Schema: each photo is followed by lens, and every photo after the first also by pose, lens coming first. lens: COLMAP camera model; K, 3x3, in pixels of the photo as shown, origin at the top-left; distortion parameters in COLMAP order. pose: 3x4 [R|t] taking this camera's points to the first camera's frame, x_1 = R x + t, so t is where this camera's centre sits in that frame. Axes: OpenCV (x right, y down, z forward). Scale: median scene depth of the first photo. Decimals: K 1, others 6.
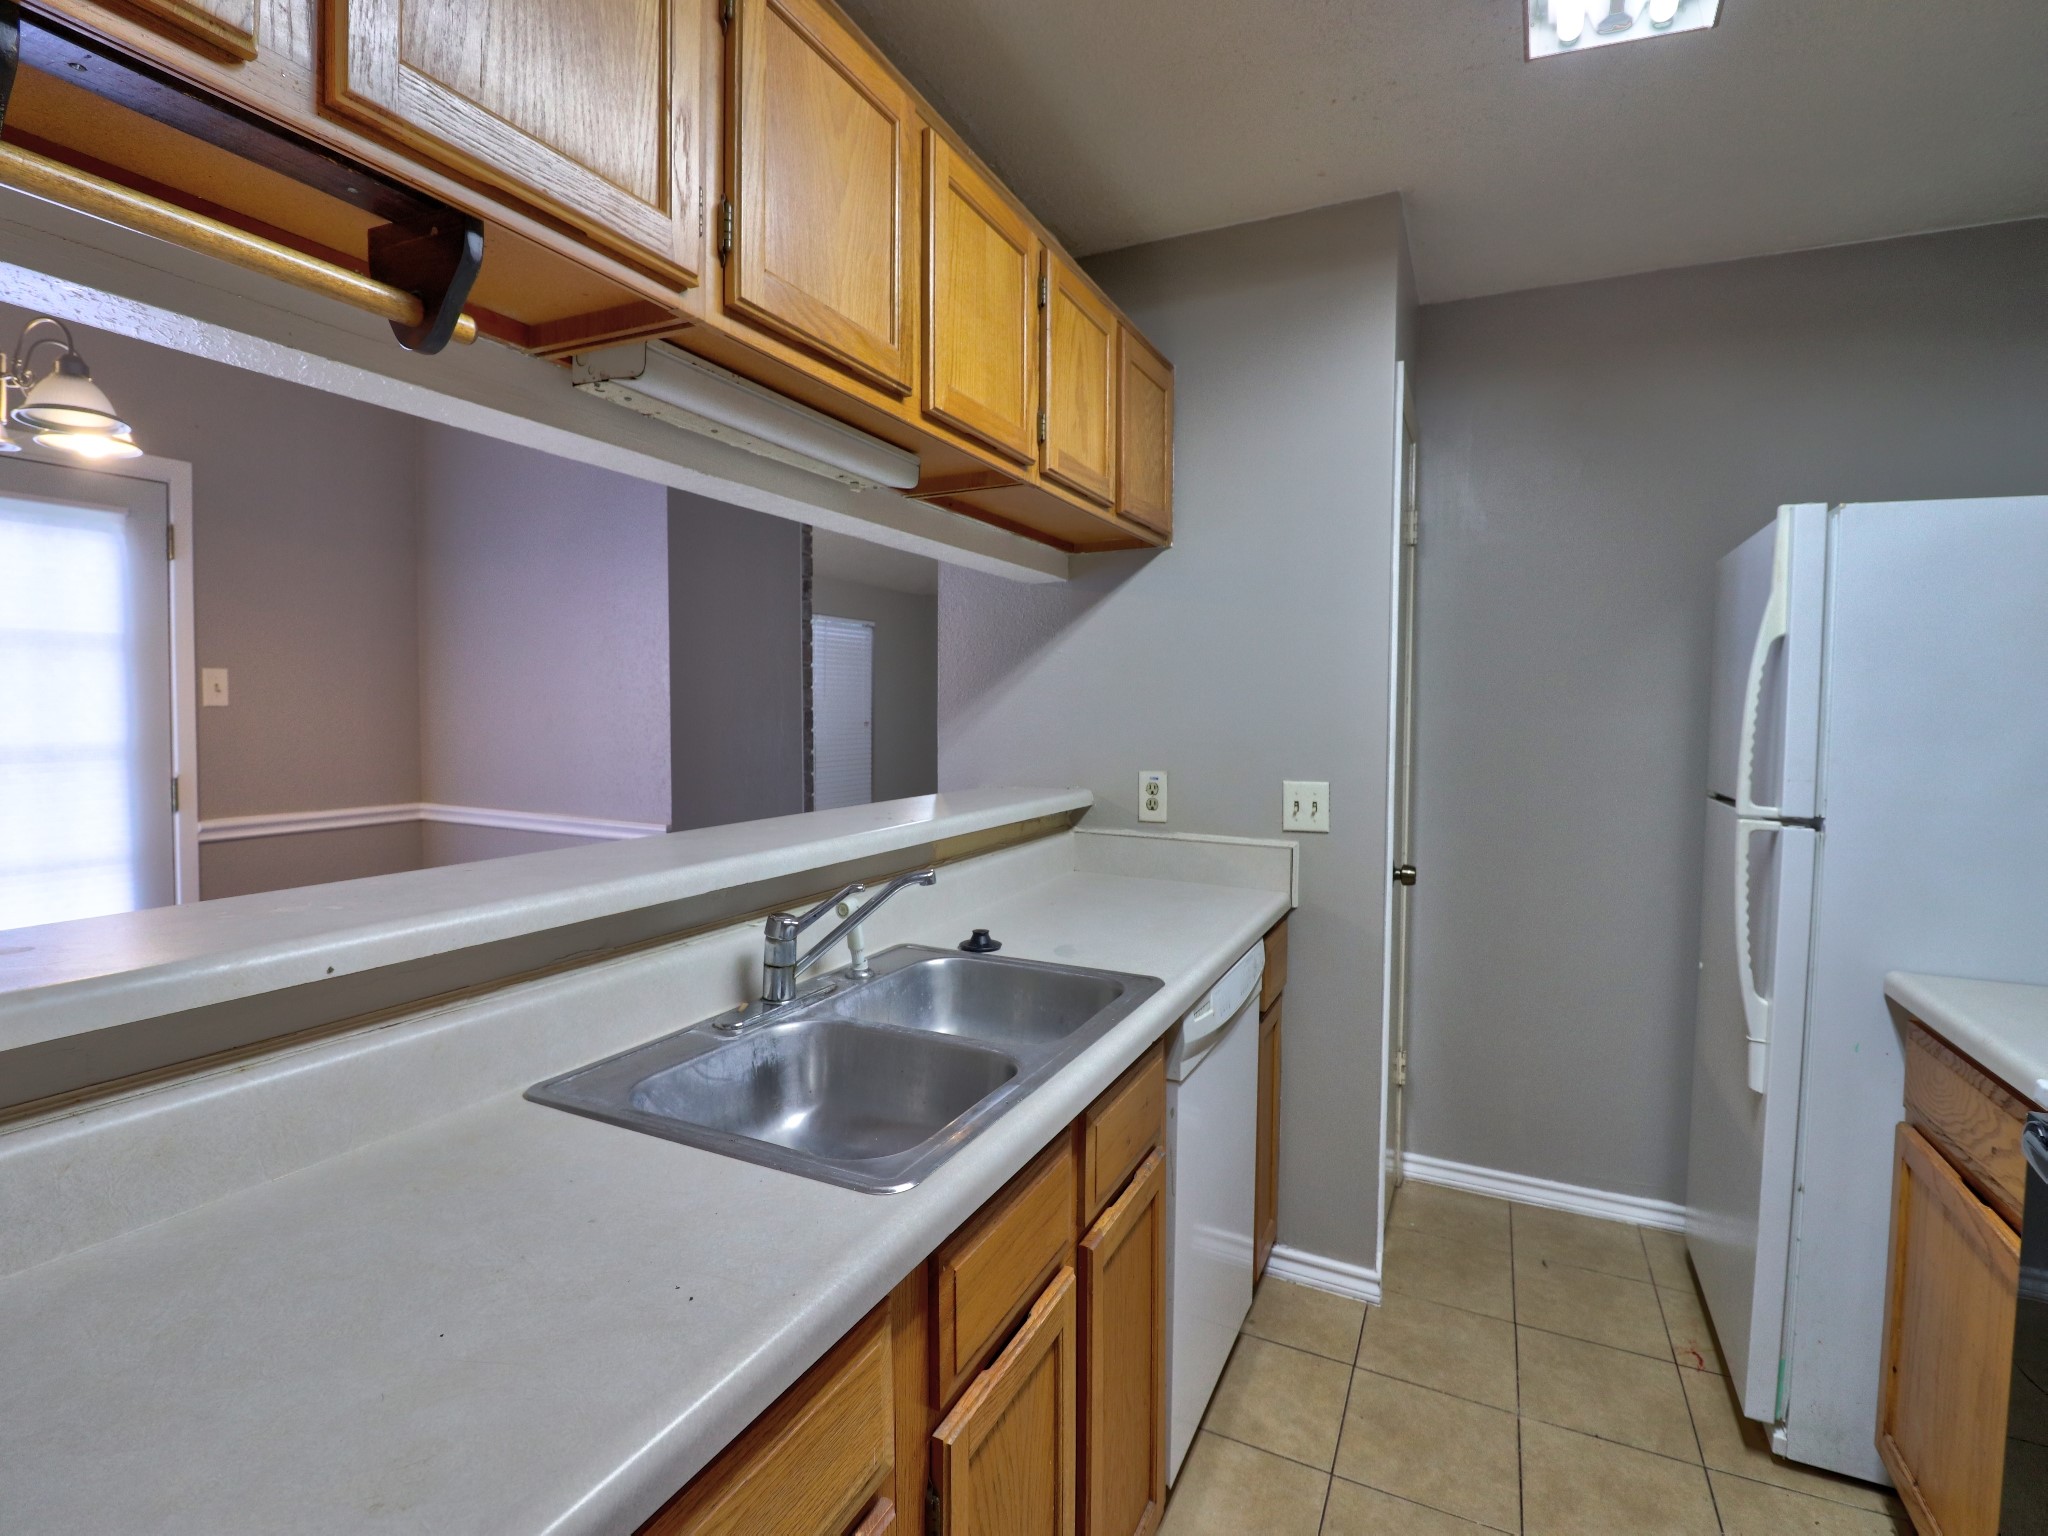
lens RADIAL K [[947.9, 0, 1040.2], [0, 947.9, 735.3], [0, 0, 1]] dist [0.002622, -0.012947]
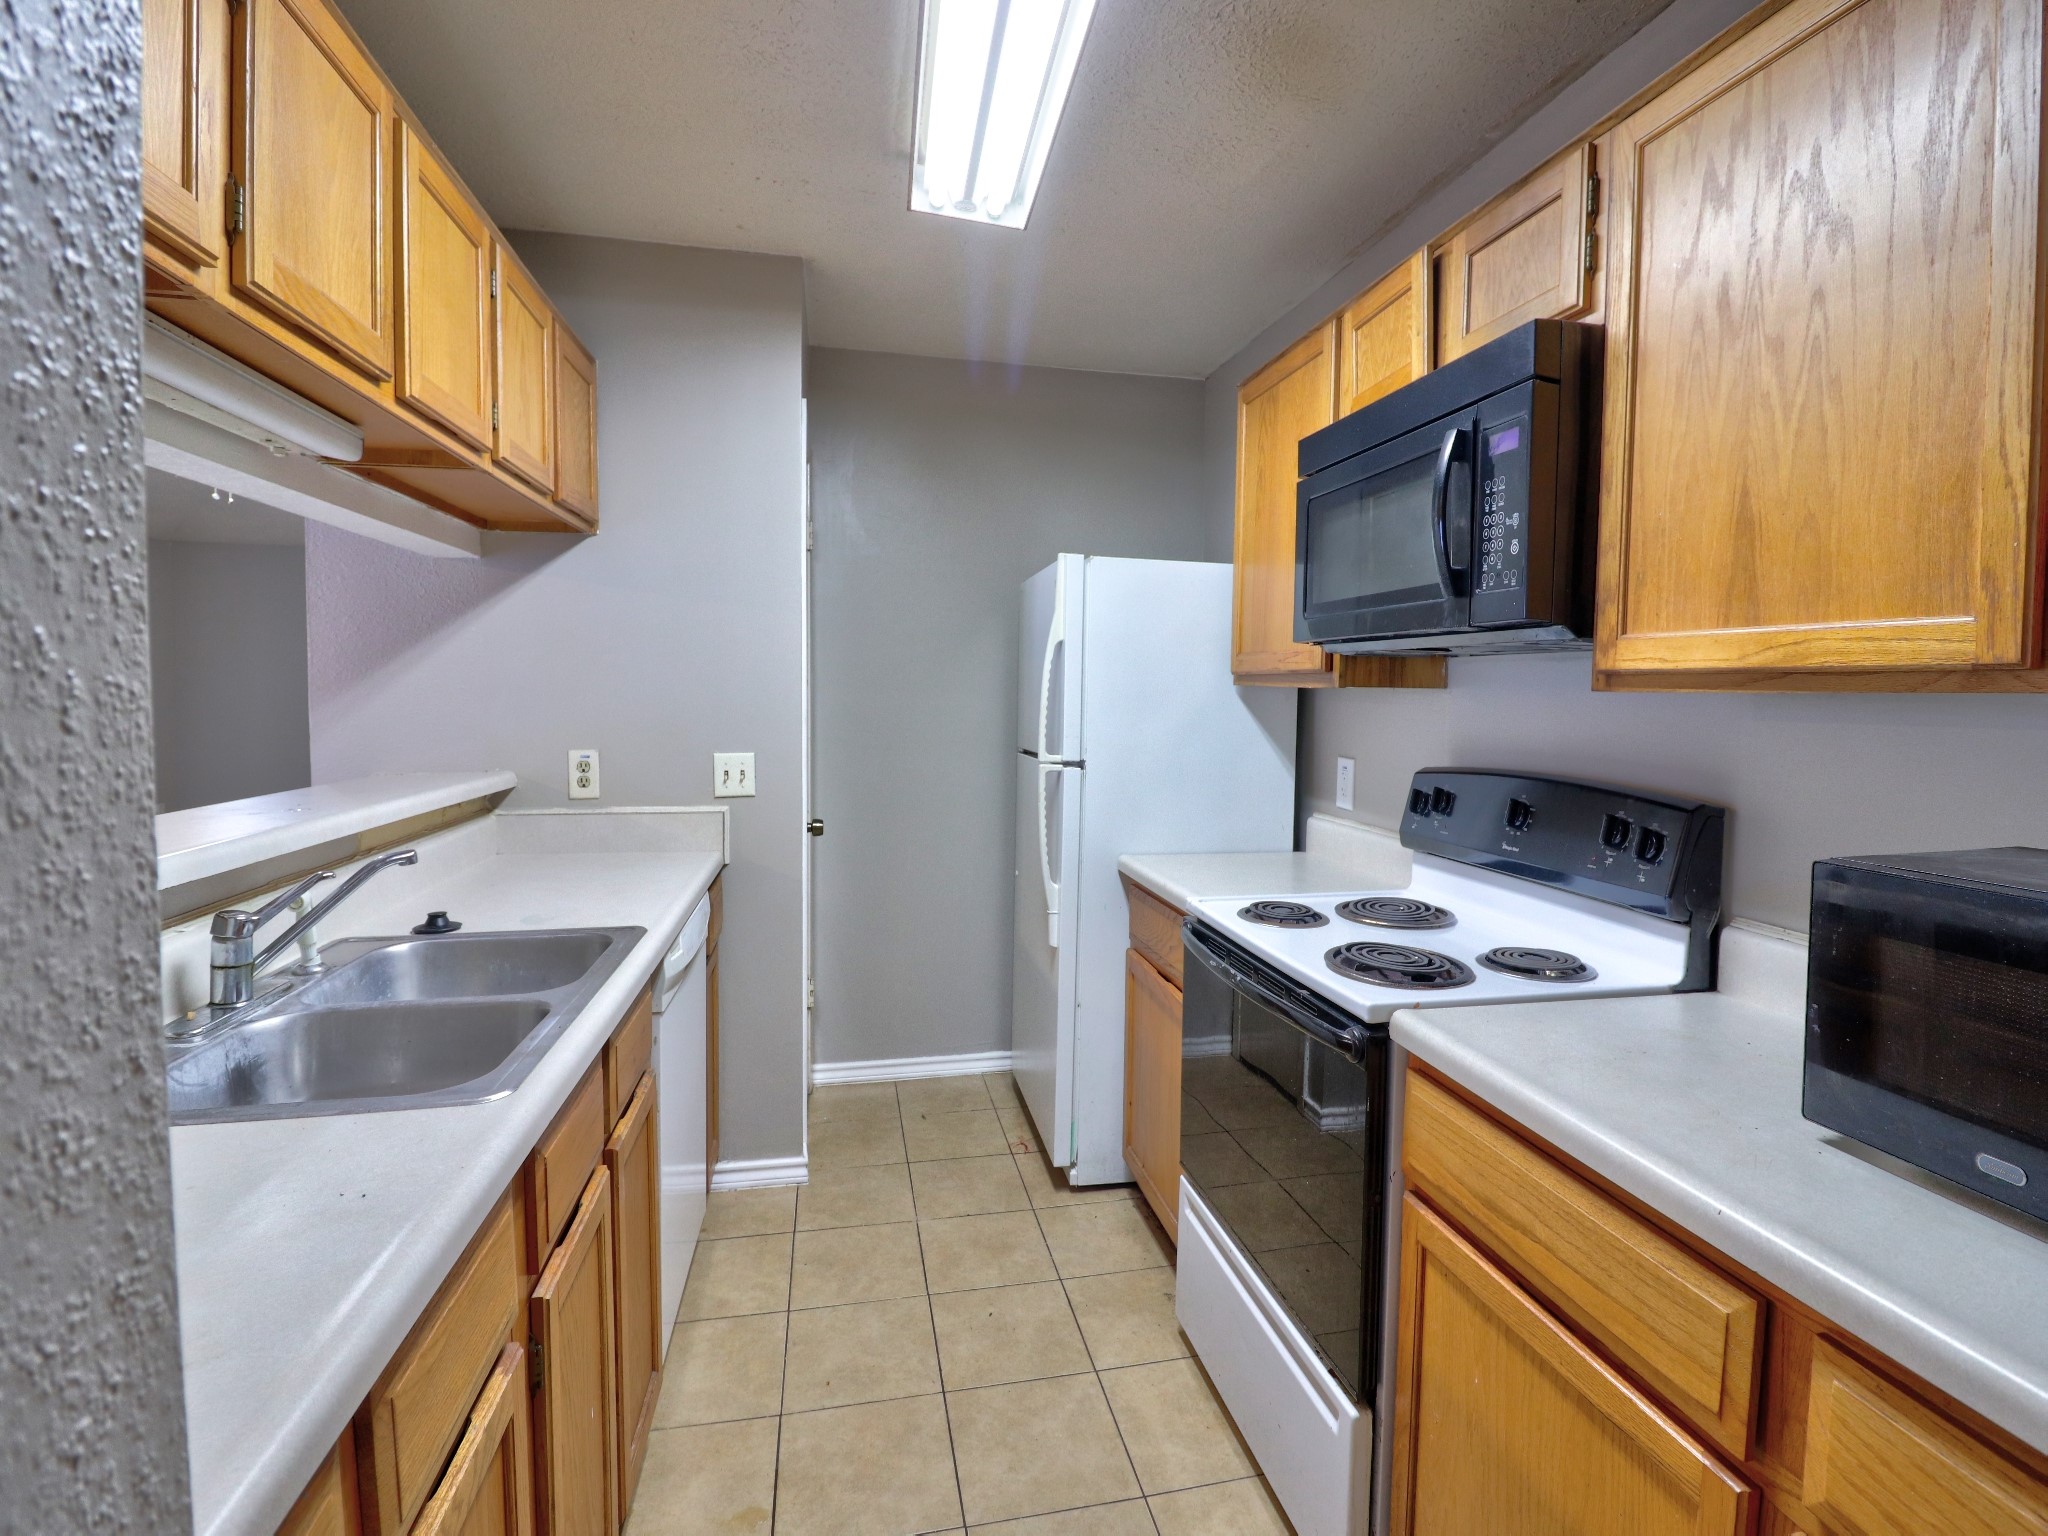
lens RADIAL K [[947.9, 0, 1040.2], [0, 947.9, 735.3], [0, 0, 1]] dist [0.002622, -0.012947]
pose [[0.793720, -0.030751, 0.607505, -0.159488], [0.017544, 0.999463, 0.027670, 0.002896], [-0.608030, -0.011305, 0.793833, -0.174665]]
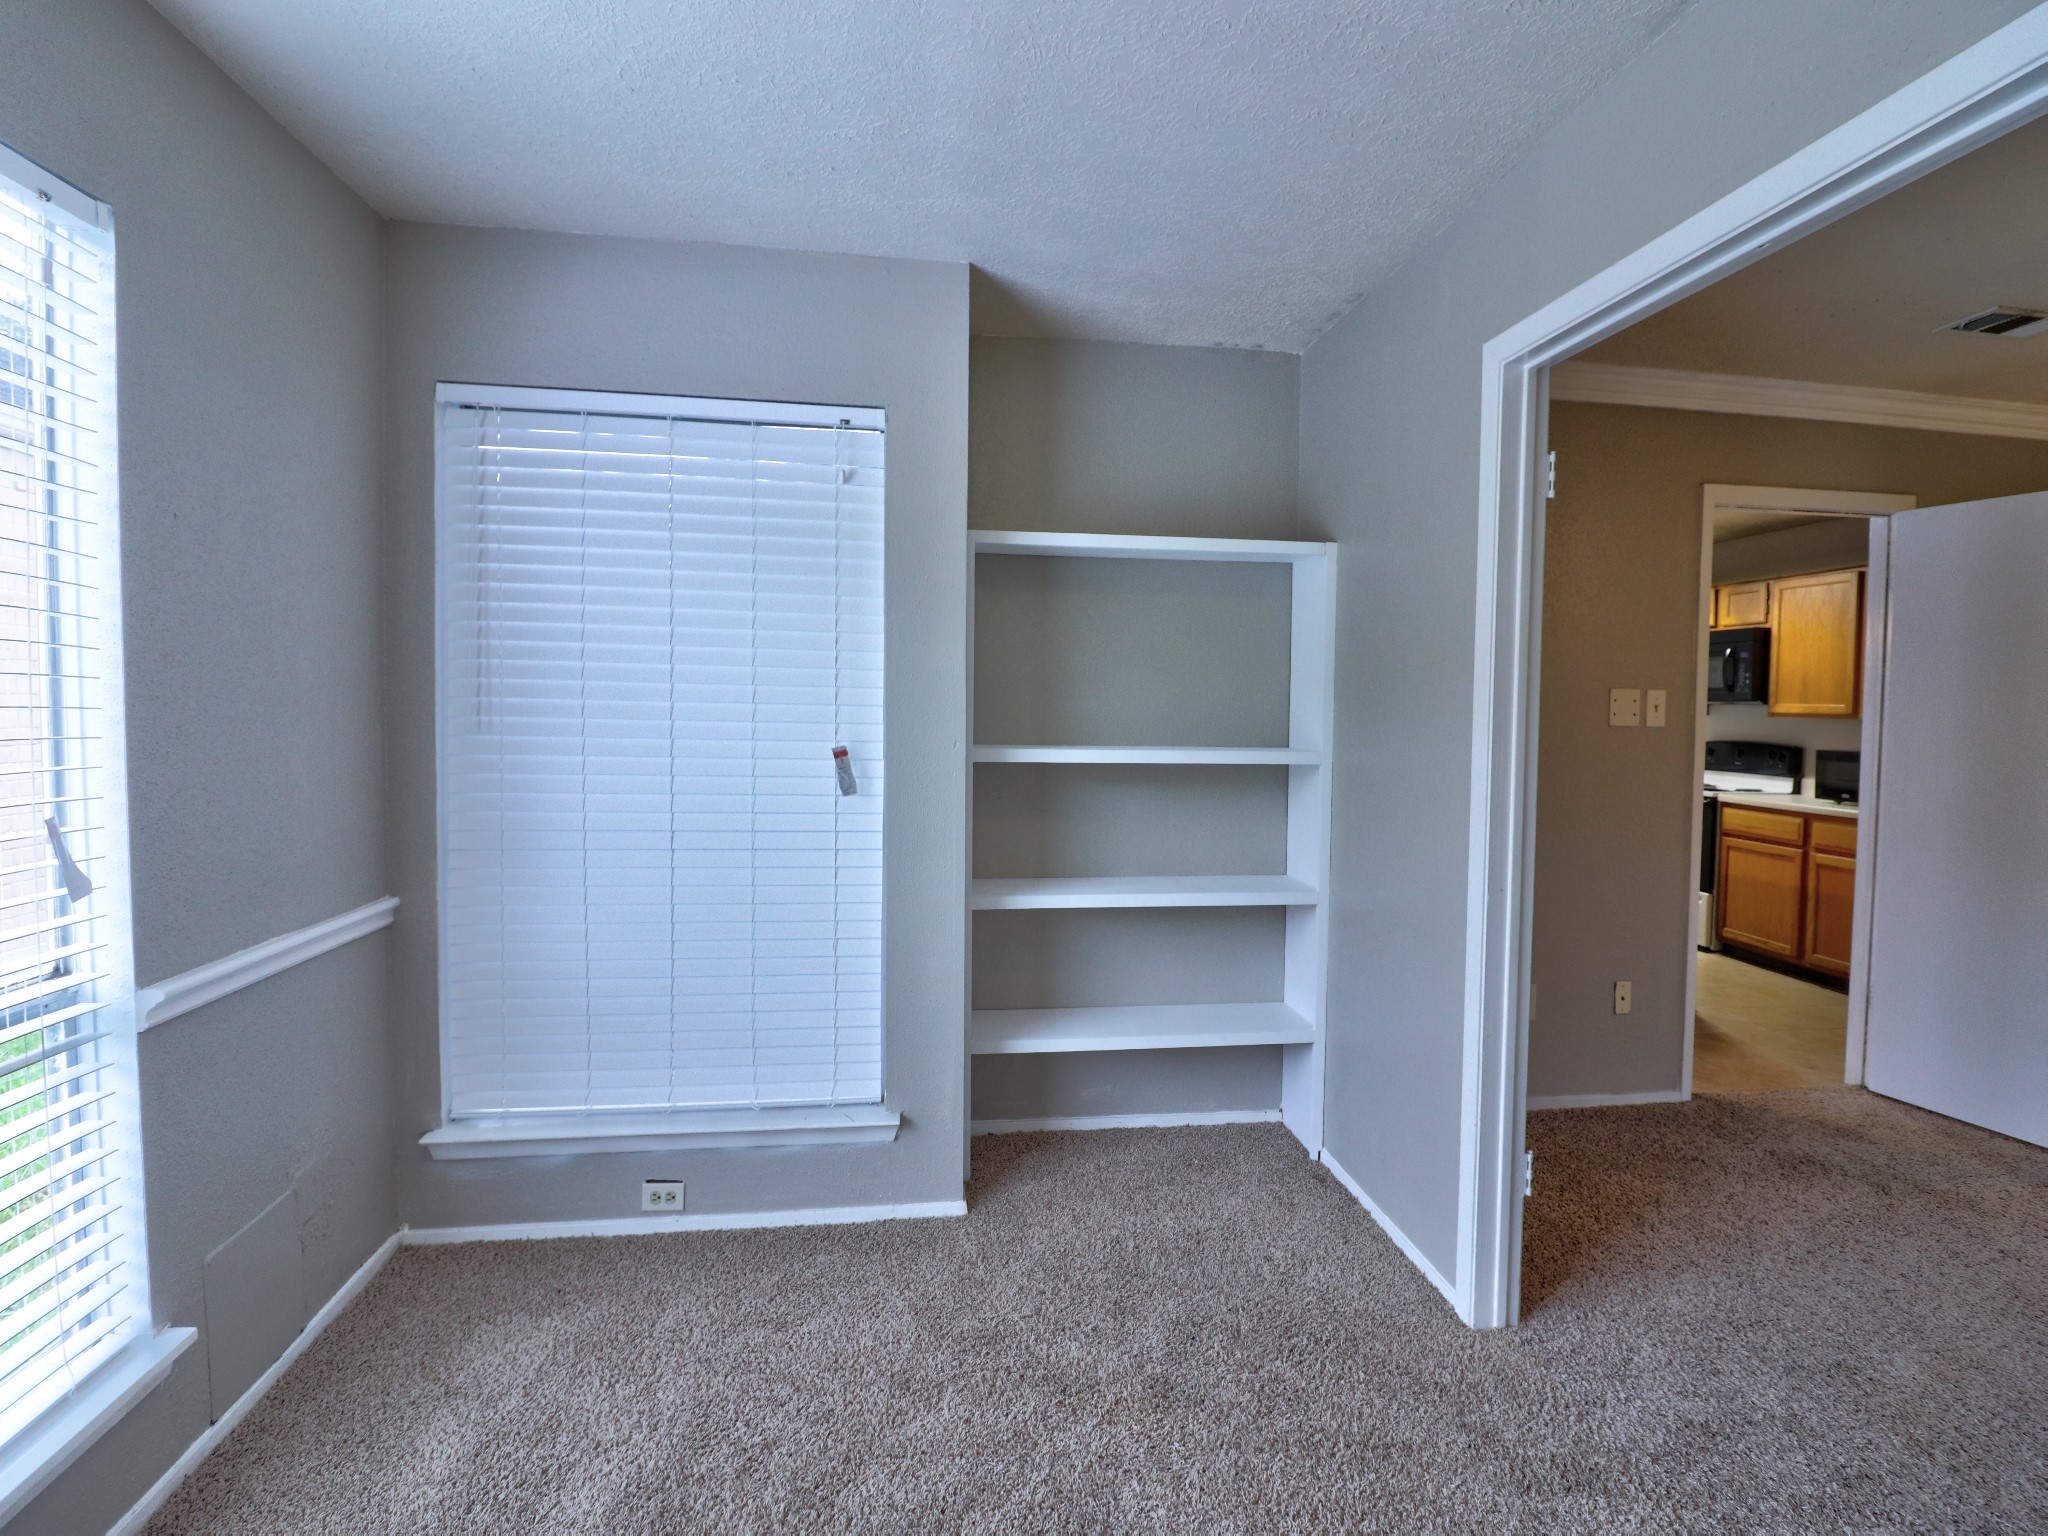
lens RADIAL K [[953.4, 0, 1044.9], [0, 953.4, 757.9], [0, 0, 1]] dist [0.000621, -0.008033]
pose [[0.834230, -0.031950, 0.550490, -7.647998], [0.021268, 0.999441, 0.025777, -0.012369], [-0.551006, -0.009796, 0.834444, -2.675127]]
